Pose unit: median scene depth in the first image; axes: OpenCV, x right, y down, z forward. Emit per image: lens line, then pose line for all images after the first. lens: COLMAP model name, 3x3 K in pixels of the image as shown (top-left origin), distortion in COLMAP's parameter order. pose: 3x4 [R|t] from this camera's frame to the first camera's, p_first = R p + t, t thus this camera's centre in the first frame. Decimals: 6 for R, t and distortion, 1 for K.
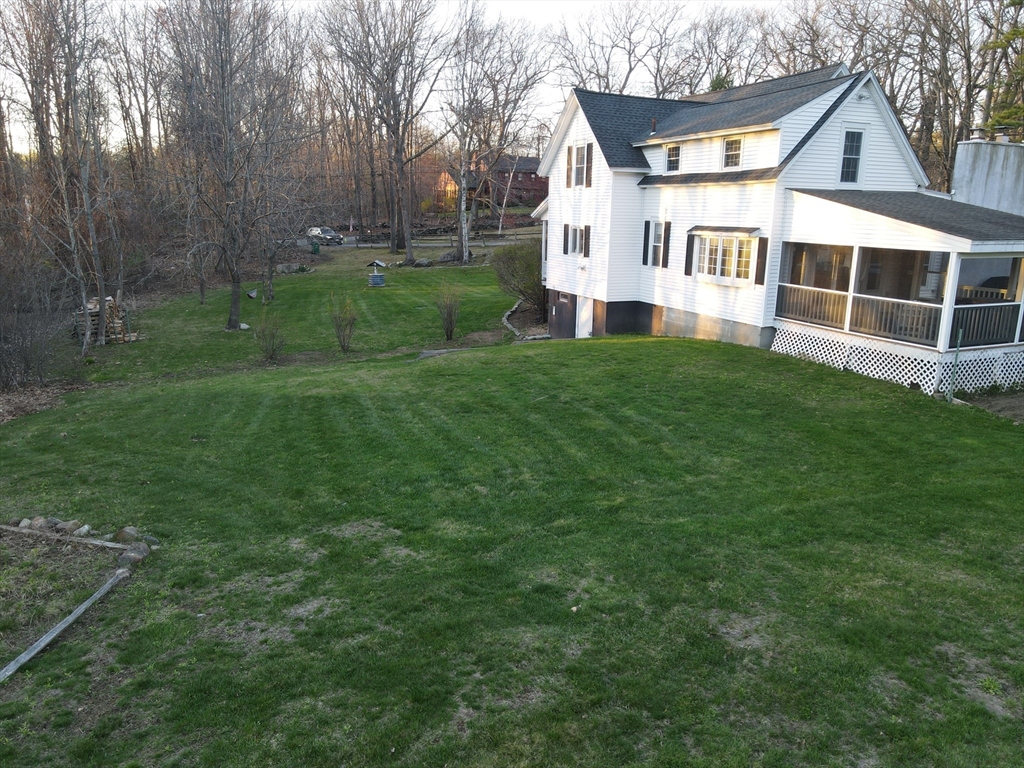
lens RADIAL K [[744.3, 0, 512.0], [0, 744.3, 384.0], [0, 0, 1]] dist [0.004930, 0.001559]
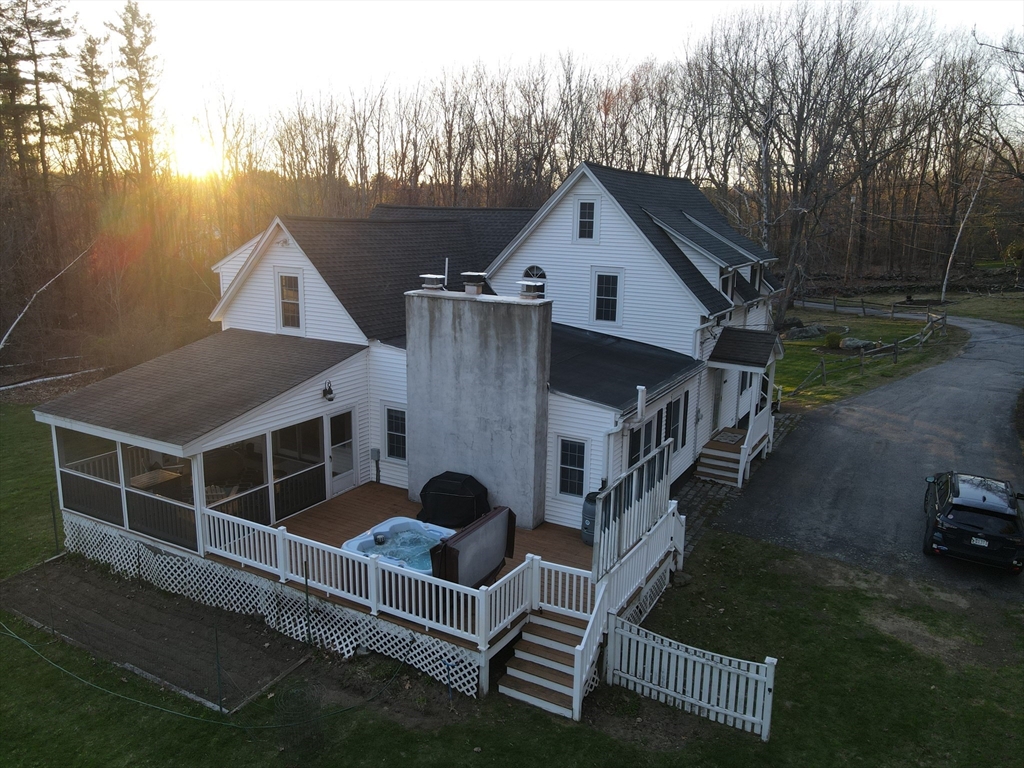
lens RADIAL K [[744.3, 0, 512.0], [0, 744.3, 384.0], [0, 0, 1]] dist [0.004930, 0.001559]
pose [[0.609506, 0.170452, -0.774241, 1.336723], [-0.198386, 0.978334, 0.059208, -0.306738], [0.767558, 0.117511, 0.630116, 0.620343]]
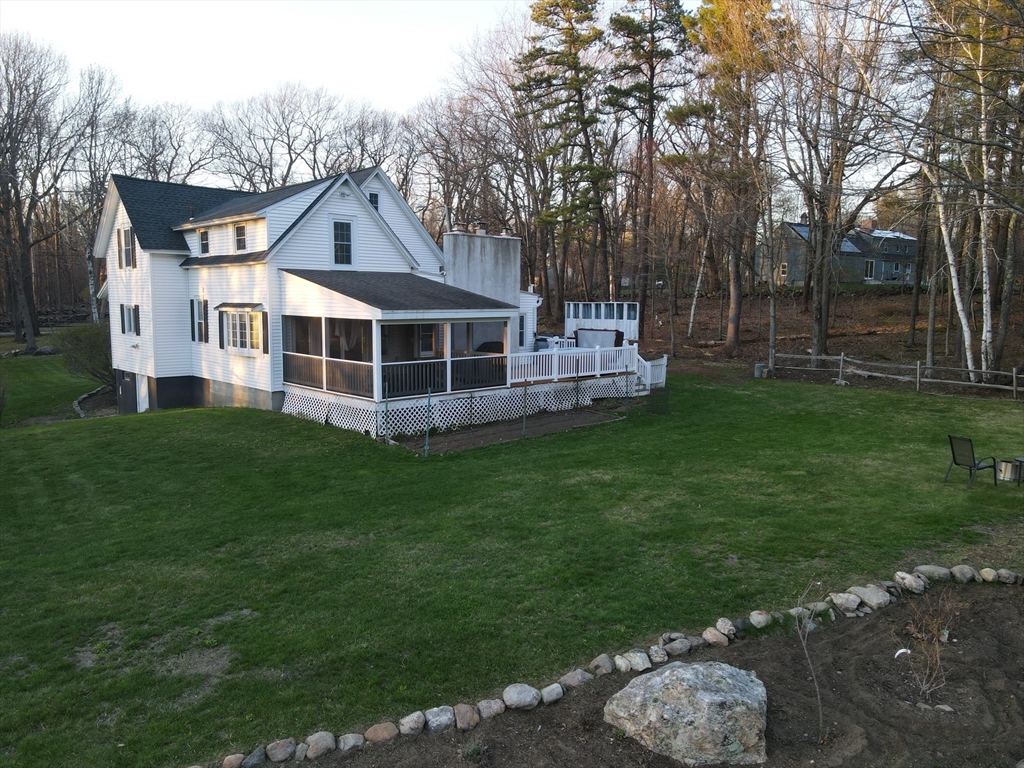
lens RADIAL K [[744.3, 0, 512.0], [0, 744.3, 384.0], [0, 0, 1]] dist [0.004930, 0.001559]
pose [[0.936056, -0.048805, 0.348450, 0.279960], [0.087157, 0.991631, -0.095242, 0.046831], [-0.340886, 0.119522, 0.932476, -0.146663]]
